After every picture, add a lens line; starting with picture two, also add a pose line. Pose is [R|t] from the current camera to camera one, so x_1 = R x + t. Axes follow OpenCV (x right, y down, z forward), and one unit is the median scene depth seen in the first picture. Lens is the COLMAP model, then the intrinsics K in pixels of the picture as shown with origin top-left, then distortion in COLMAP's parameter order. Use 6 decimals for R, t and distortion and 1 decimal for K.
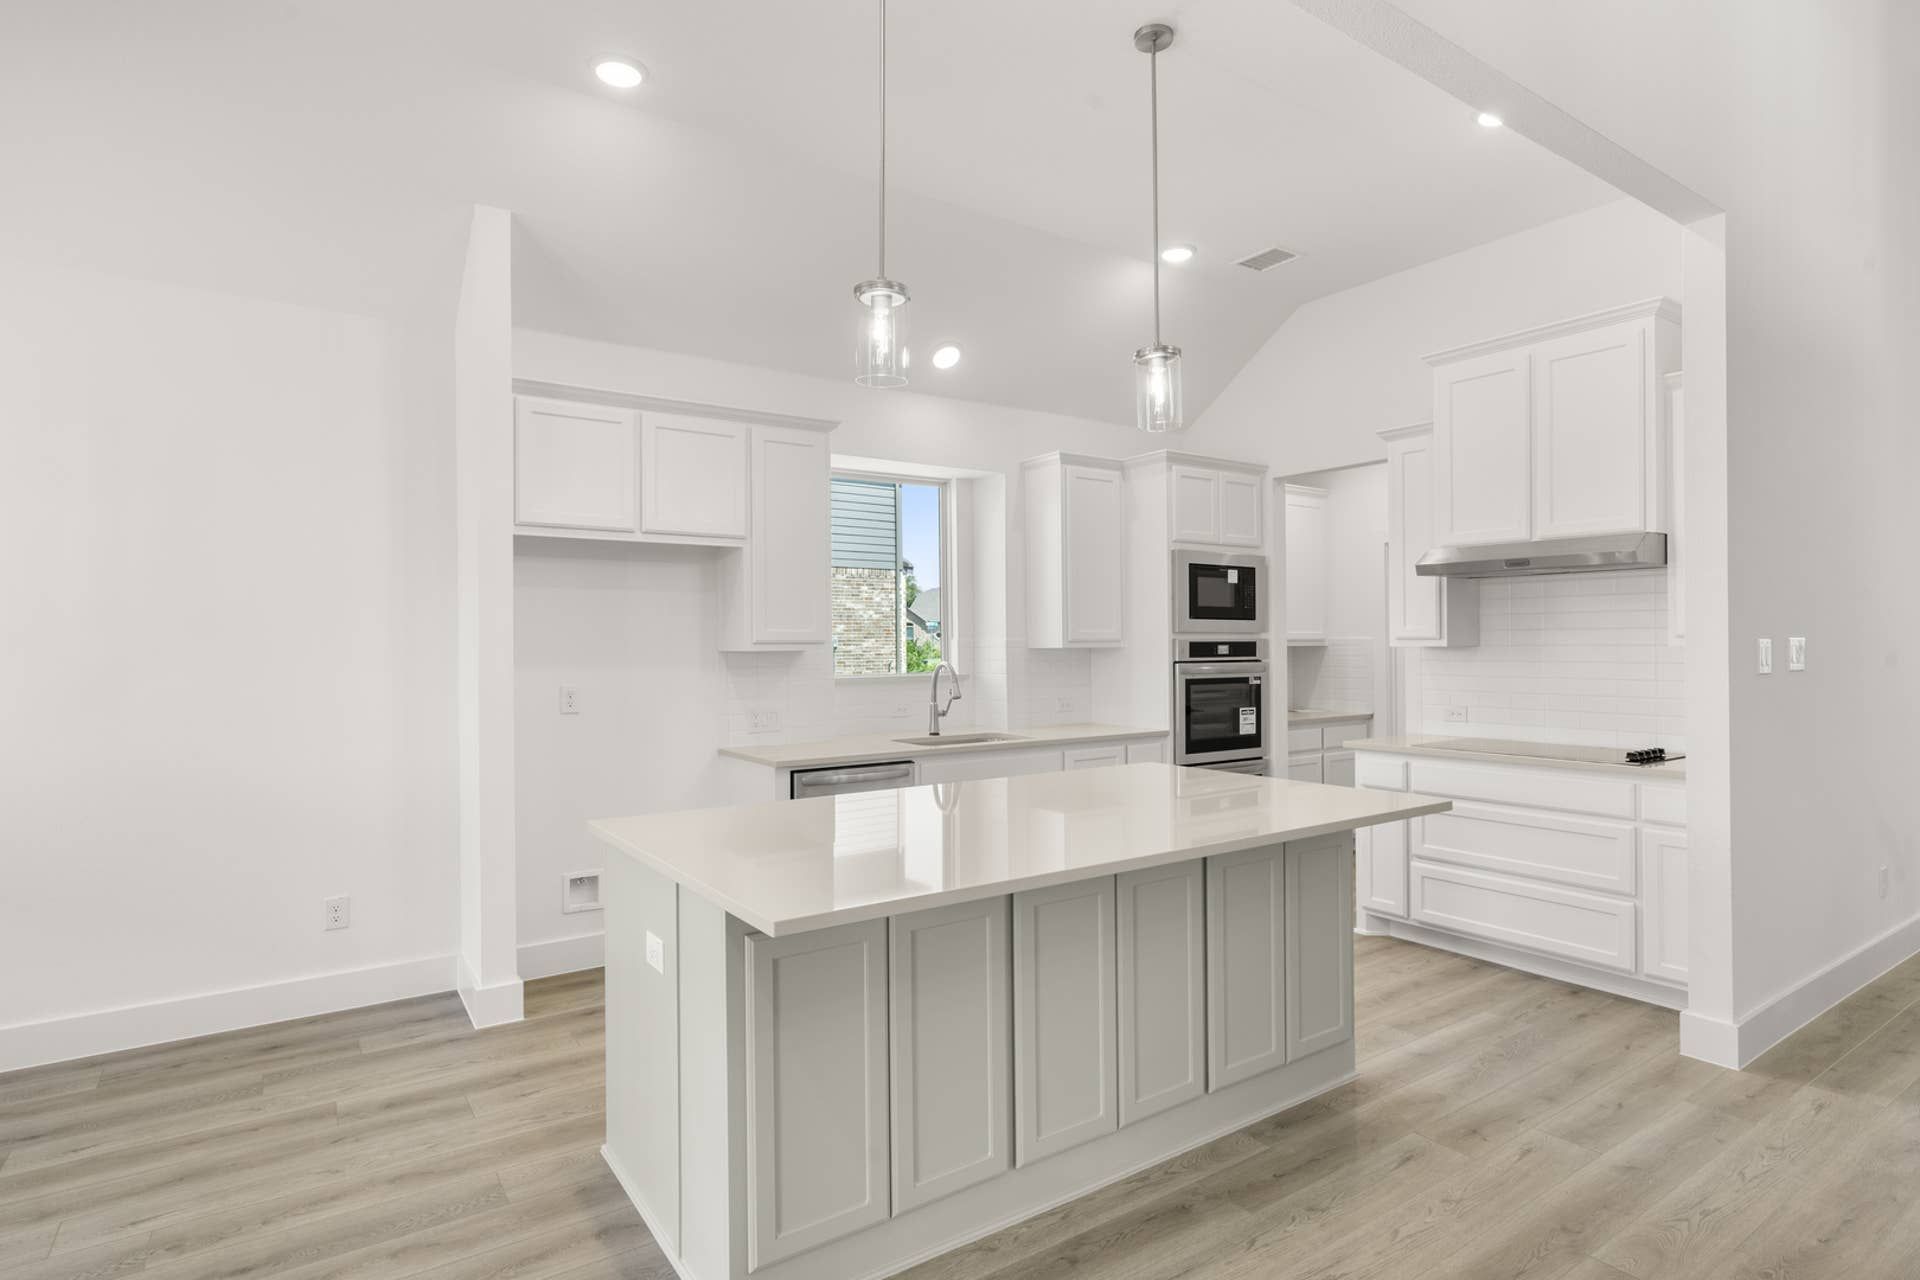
lens RADIAL K [[992.7, 0, 960.0], [0, 992.7, 640.0], [0, 0, 1]] dist [-0.000329, 0.000666]
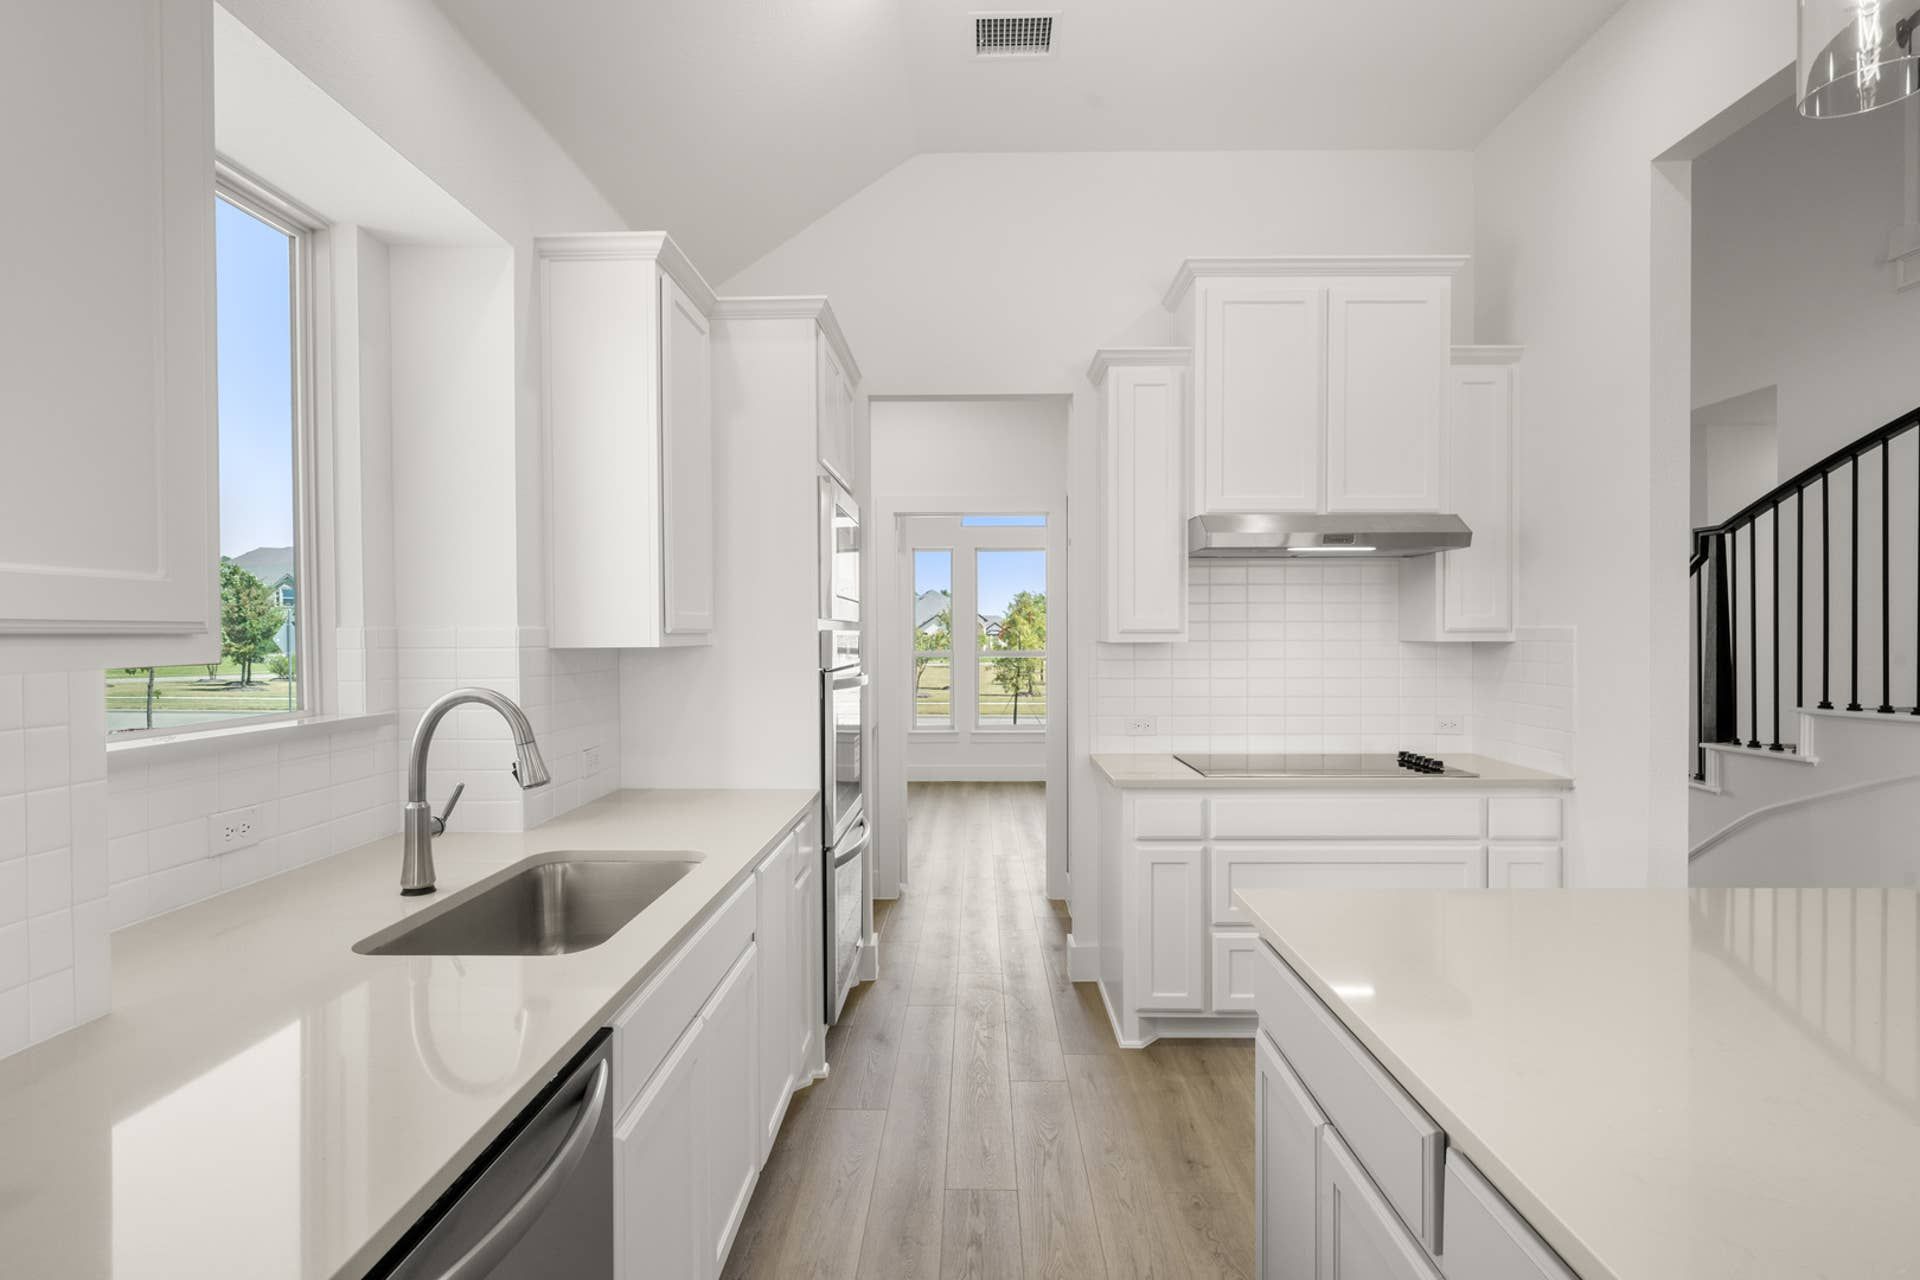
lens RADIAL K [[930.3, 0, 960.2], [0, 930.3, 642.9], [0, 0, 1]] dist [0.001846, 0.000302]
pose [[0.581566, -0.003095, 0.813493, -0.207357], [-0.003123, 0.999977, 0.006037, 0.003508], [-0.813493, -0.006051, 0.581543, 0.717436]]
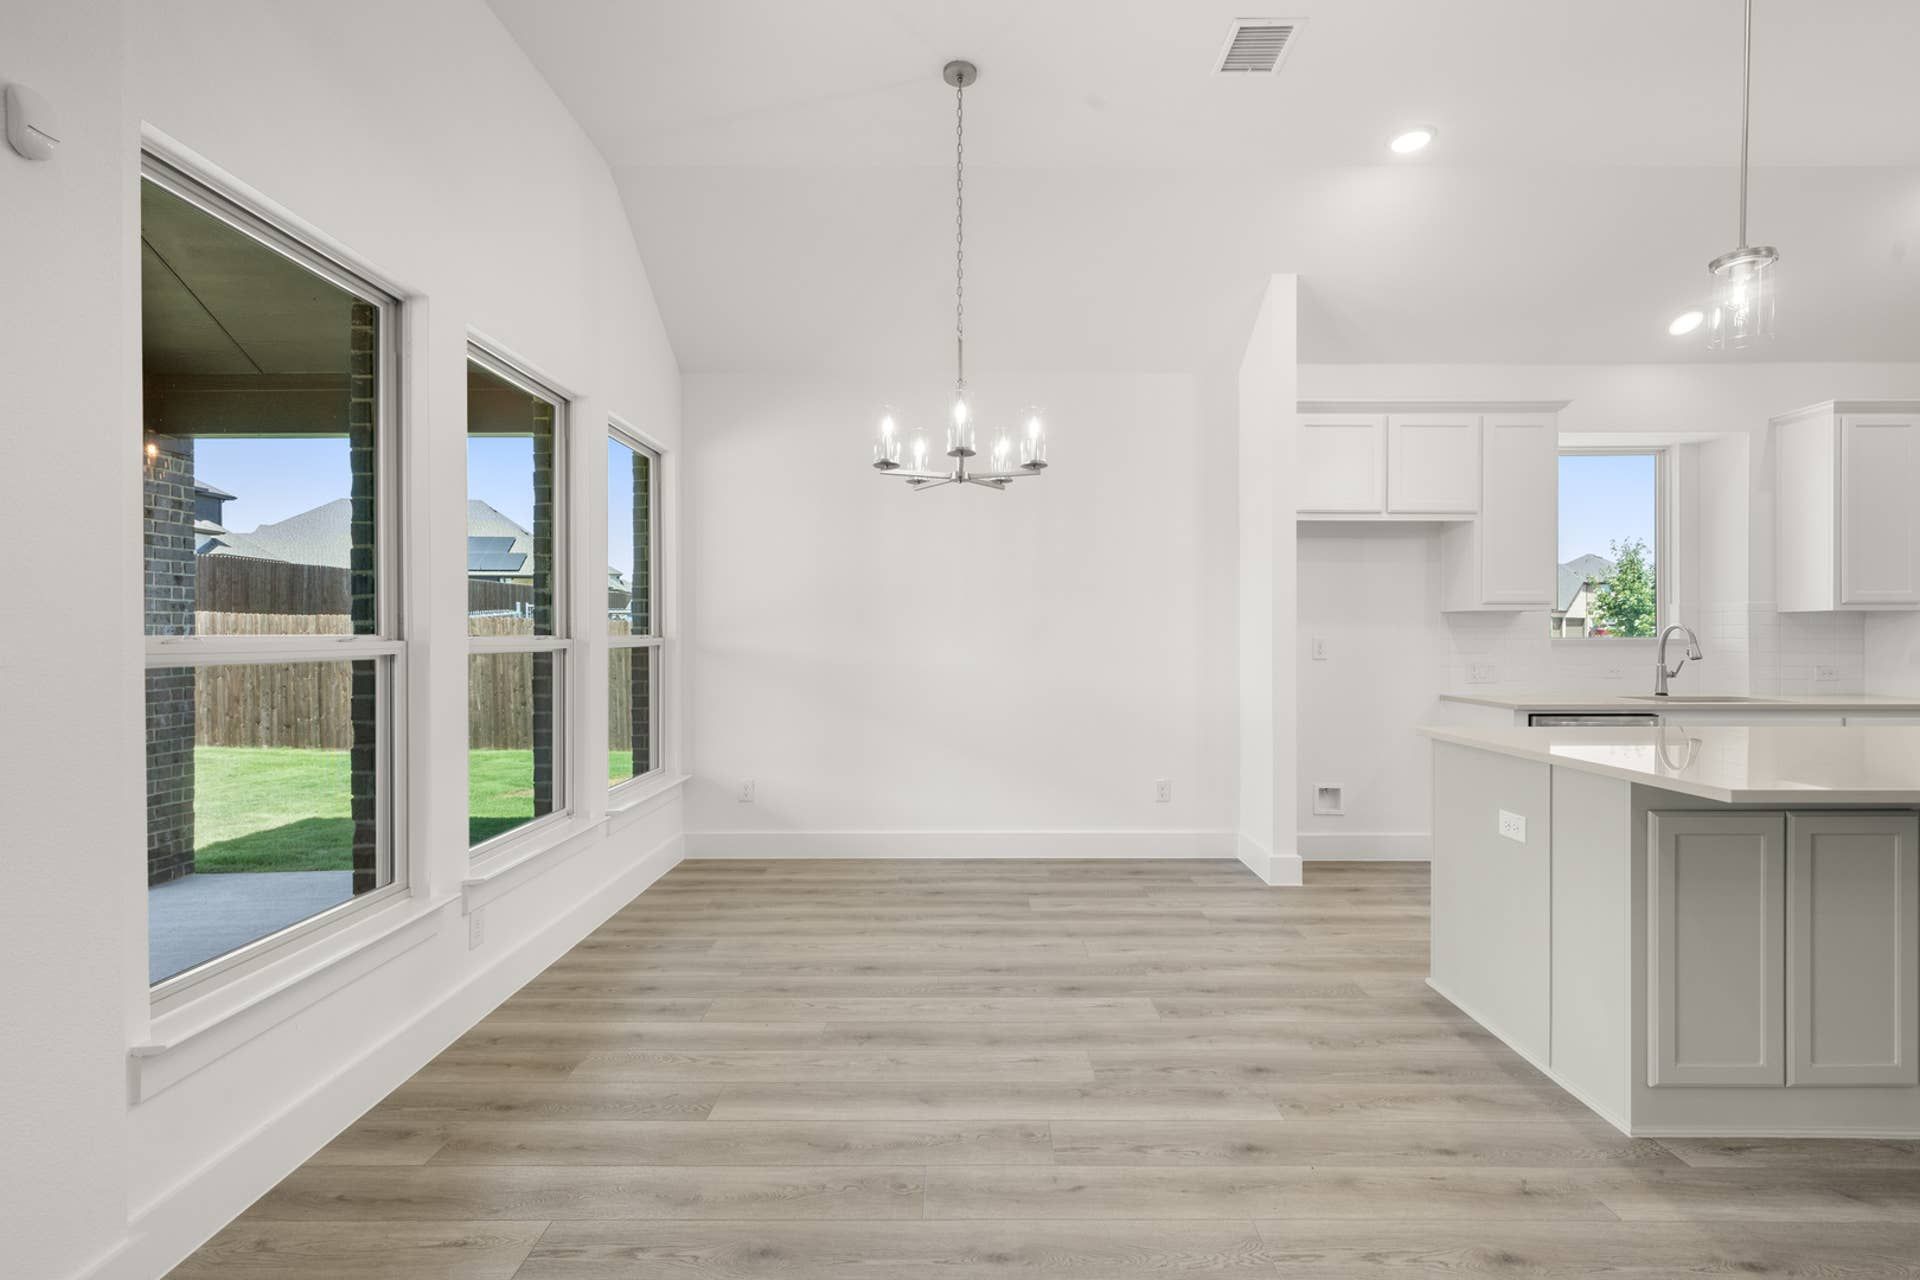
lens RADIAL K [[842.5, 0, 964.6], [0, 842.5, 640.0], [0, 0, 1]] dist [-0.000669, 0.000381]
pose [[0.822577, 0.010191, -0.568563, -0.138025], [-0.003359, 0.999909, 0.013062, 0.032962], [0.568644, -0.008835, 0.822536, -0.140666]]
